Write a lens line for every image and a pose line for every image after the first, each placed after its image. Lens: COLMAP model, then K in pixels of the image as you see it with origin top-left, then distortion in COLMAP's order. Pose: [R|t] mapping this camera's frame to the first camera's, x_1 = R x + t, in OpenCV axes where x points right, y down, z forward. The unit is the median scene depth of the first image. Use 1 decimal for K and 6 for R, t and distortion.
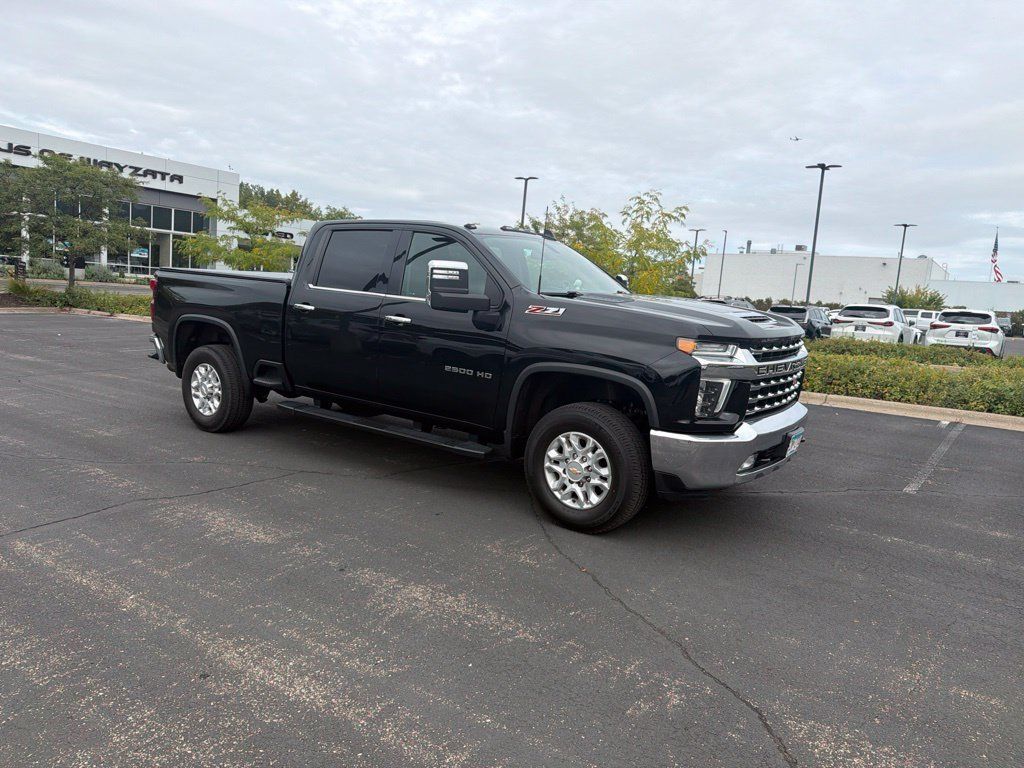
lens RADIAL K [[717.1, 0, 515.6], [0, 717.1, 378.7], [0, 0, 1]] dist [0.046156, -0.063790]
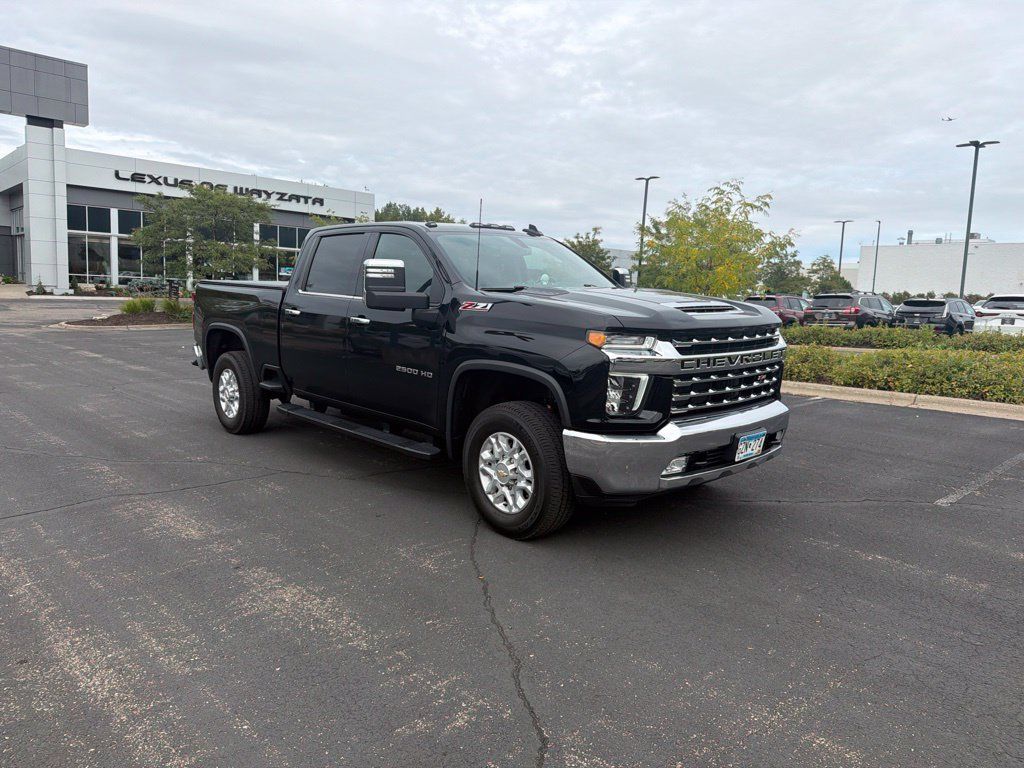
lens RADIAL K [[717.1, 0, 515.6], [0, 717.1, 378.7], [0, 0, 1]] dist [0.046156, -0.063790]
pose [[0.980306, -0.012795, -0.197070, 0.286635], [0.010991, 0.999887, -0.010248, 0.012968], [0.197179, 0.007880, 0.980336, 0.069446]]
